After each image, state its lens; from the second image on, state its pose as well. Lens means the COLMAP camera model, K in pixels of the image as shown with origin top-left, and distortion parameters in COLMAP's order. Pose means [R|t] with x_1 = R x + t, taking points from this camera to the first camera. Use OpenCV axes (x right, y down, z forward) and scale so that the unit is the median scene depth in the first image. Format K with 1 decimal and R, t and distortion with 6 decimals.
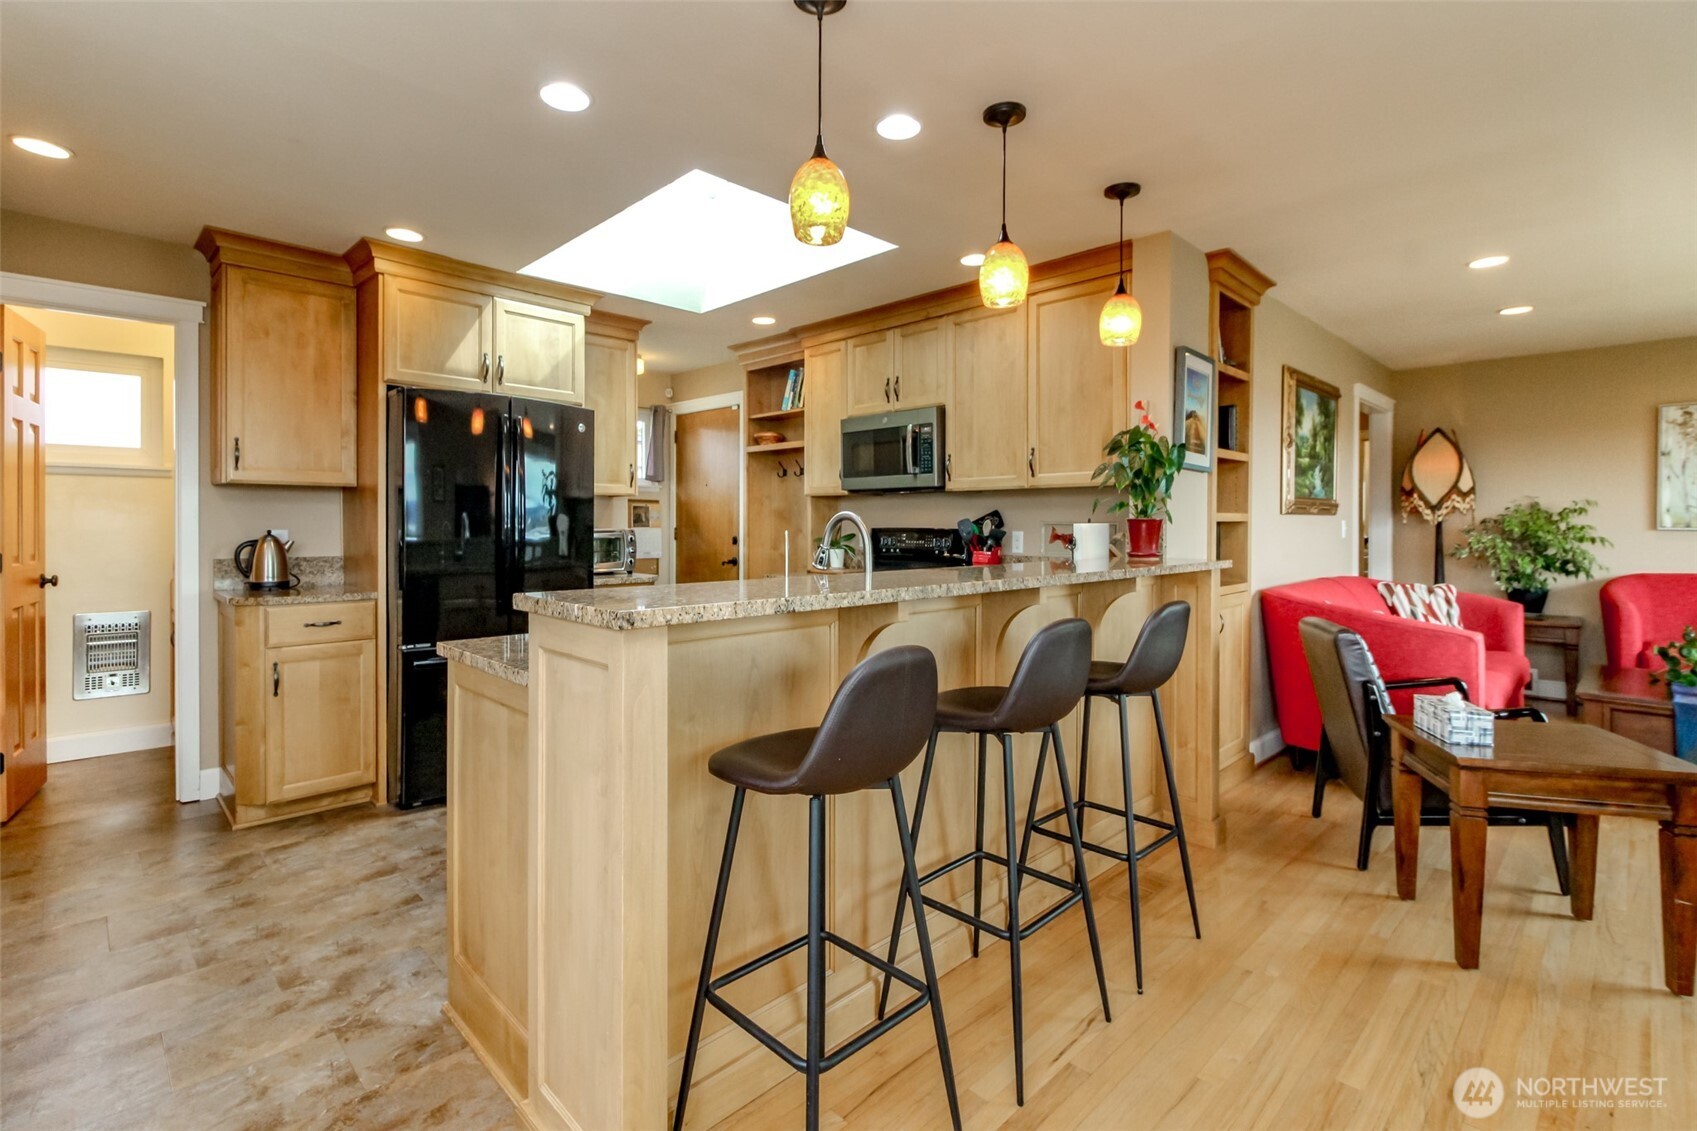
lens RADIAL K [[782.8, 0, 855.3], [0, 782.8, 531.8], [0, 0, 1]] dist [0.007491, -0.008025]
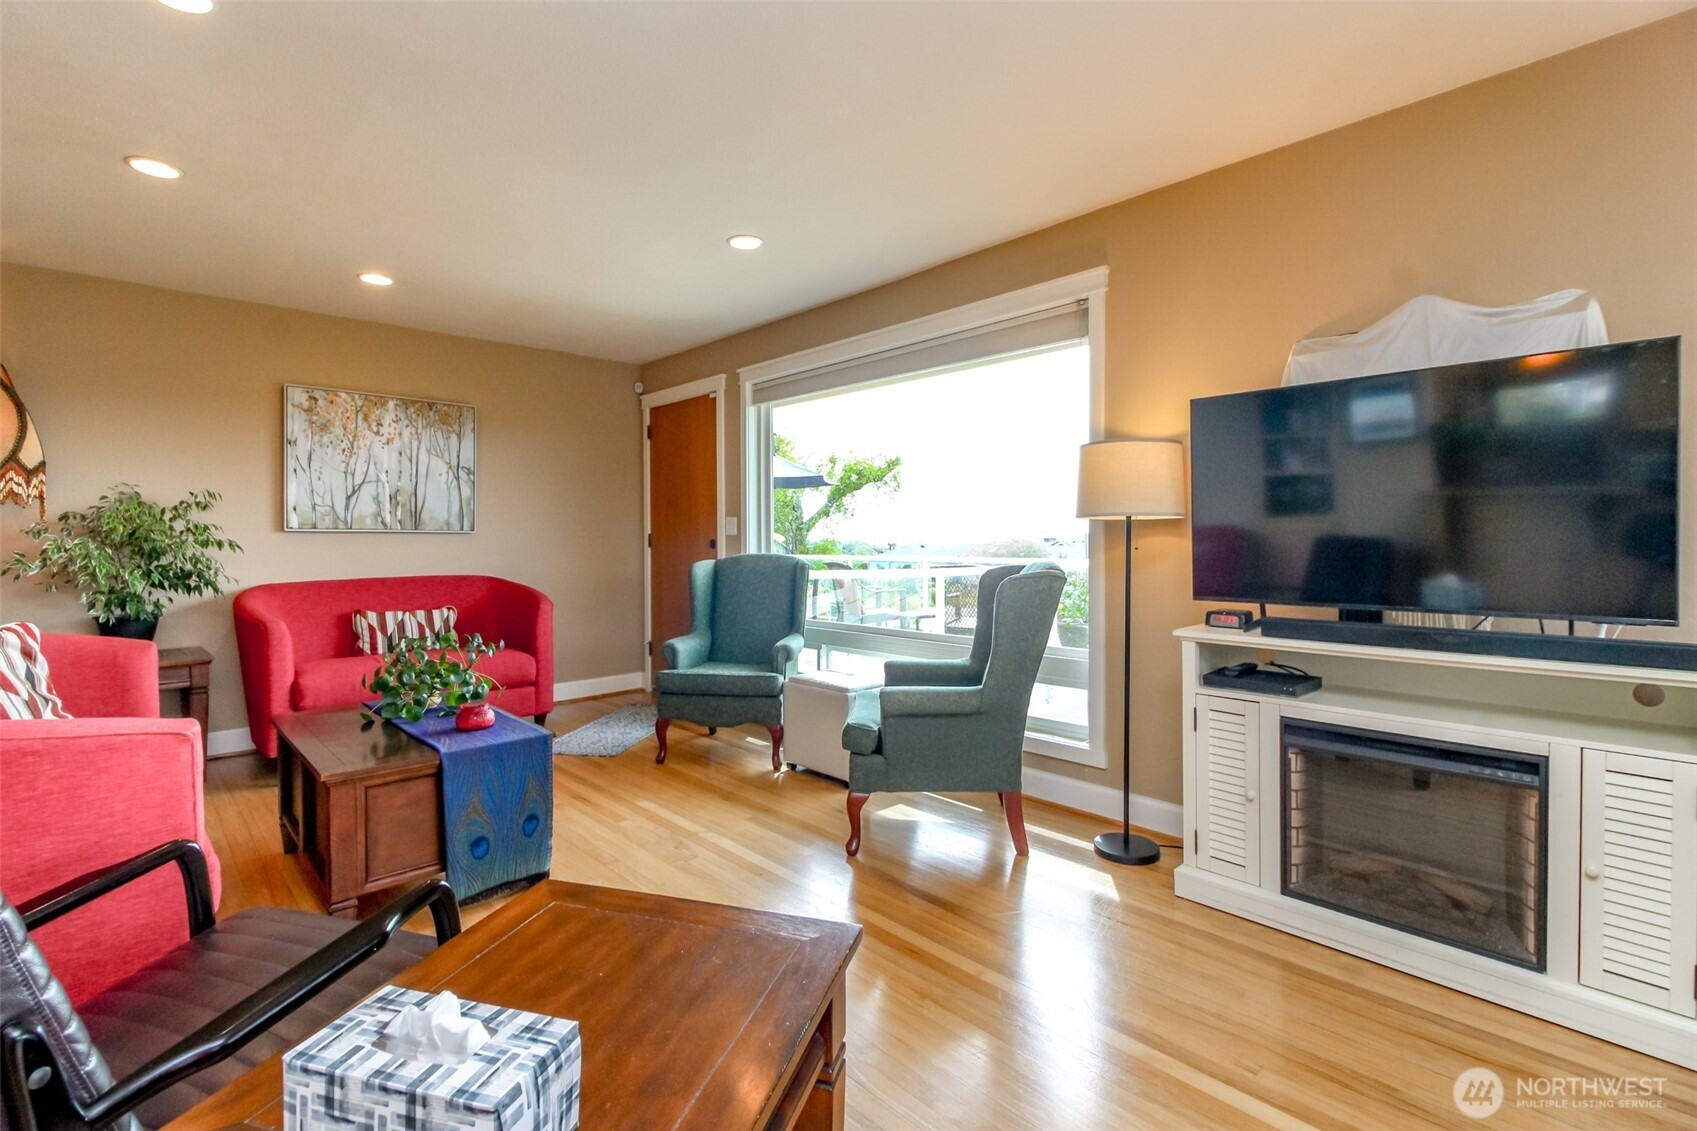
lens RADIAL K [[782.8, 0, 818.8], [0, 782.8, 540.4], [0, 0, 1]] dist [0.007491, -0.008025]
pose [[0.057200, 0.001600, 0.998361, 0.287702], [0.012574, 0.999918, -0.002323, 0.021343], [-0.998284, 0.012686, 0.057175, 0.501340]]
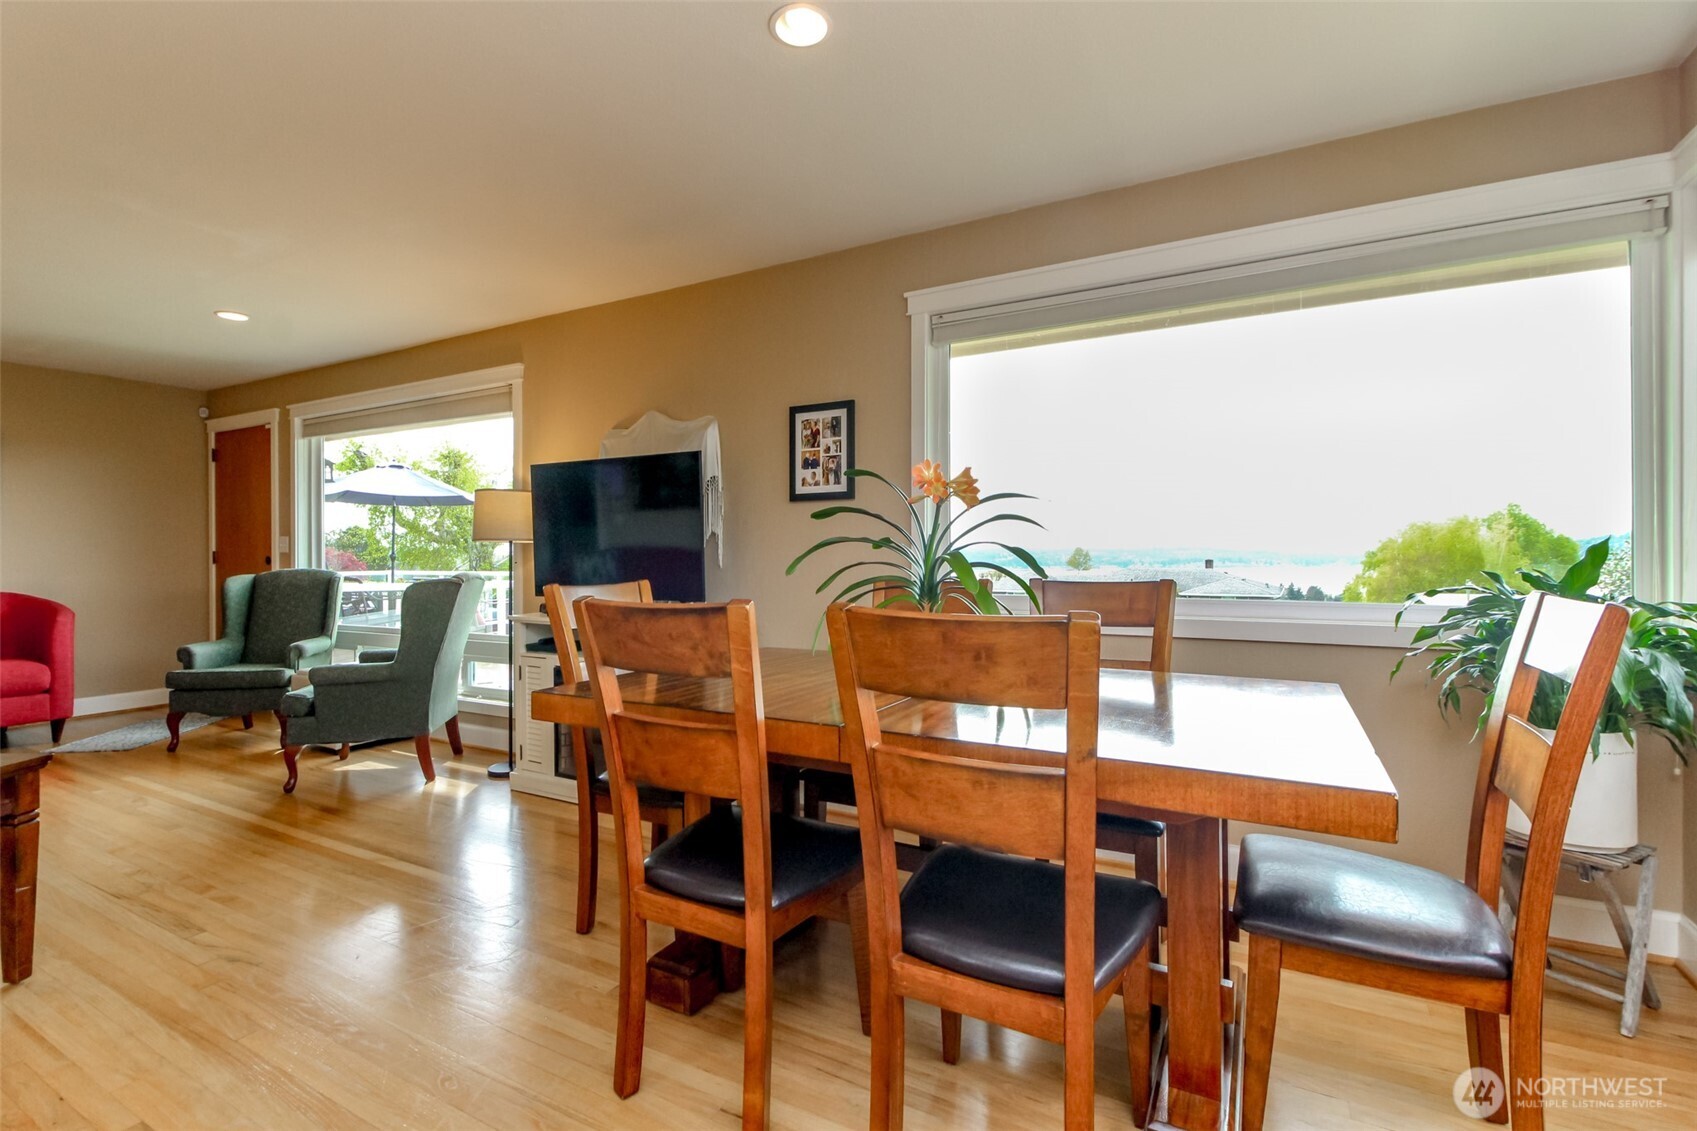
lens RADIAL K [[782.8, 0, 826.3], [0, 782.8, 549.1], [0, 0, 1]] dist [0.007491, -0.008025]
pose [[-0.265326, 0.011261, 0.964093, -0.104130], [0.013774, 0.999874, -0.007889, 0.026954], [-0.964060, 0.011186, -0.265447, 0.126718]]
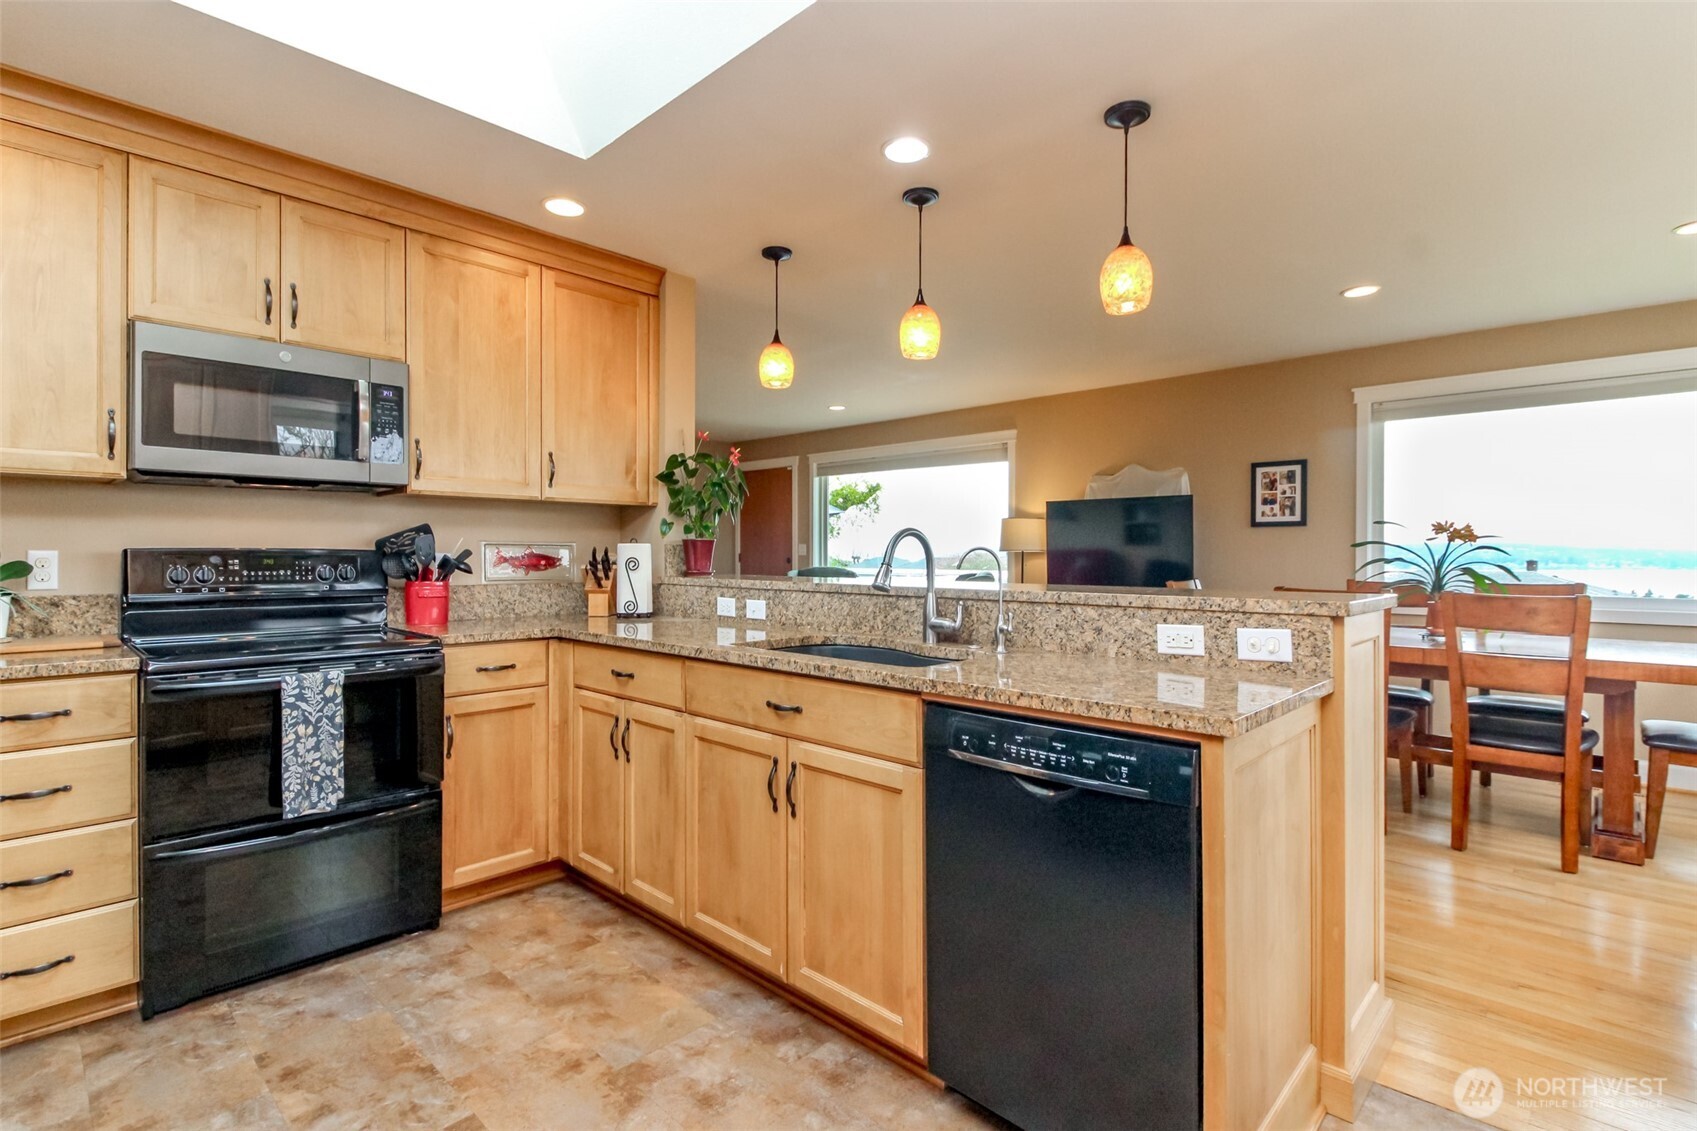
lens RADIAL K [[782.8, 0, 834.1], [0, 782.8, 559.9], [0, 0, 1]] dist [0.007491, -0.008025]
pose [[-0.006744, -0.008572, 0.999941, -0.567172], [0.009980, 0.999913, 0.008639, 0.003010], [-0.999927, 0.010038, -0.006658, 0.652021]]
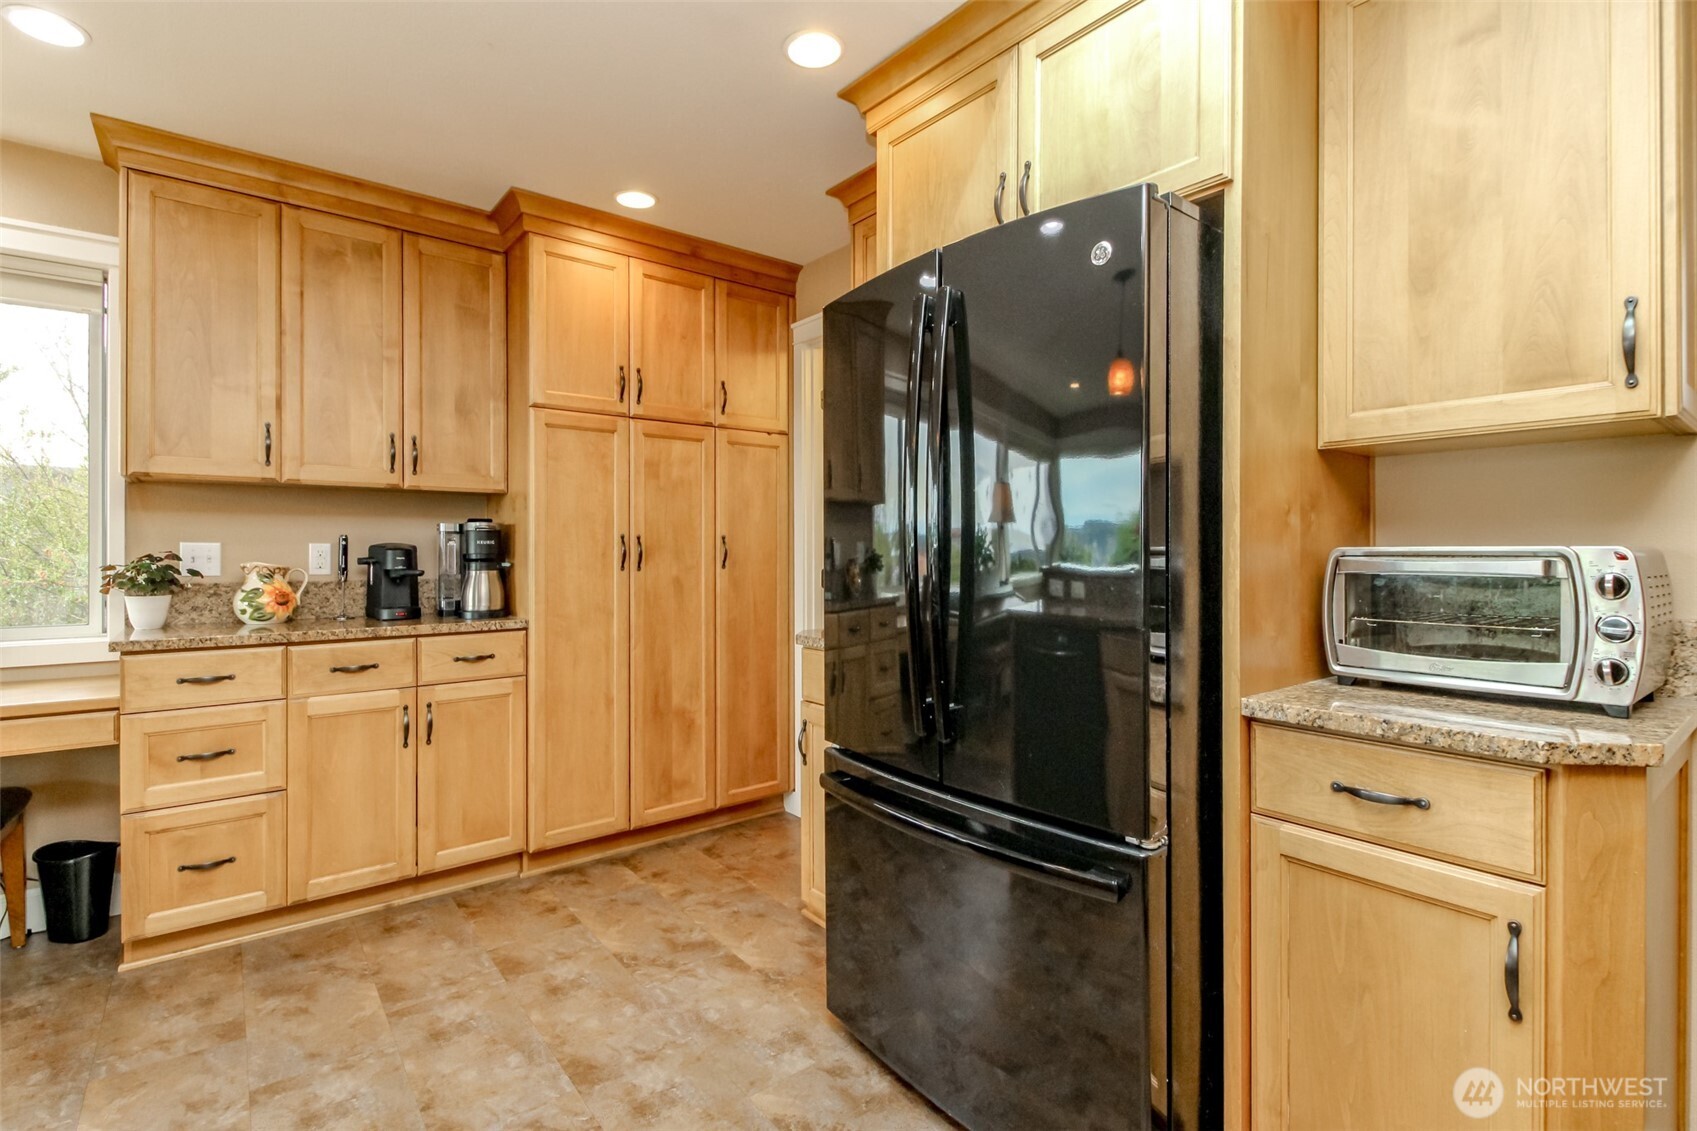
lens RADIAL K [[782.8, 0, 847.6], [0, 782.8, 553.0], [0, 0, 1]] dist [0.007491, -0.008025]
pose [[-0.126004, 0.003031, -0.992025, 0.006458], [-0.010812, 0.999932, 0.004428, 0.001085], [0.991971, 0.011284, -0.125963, 0.889223]]
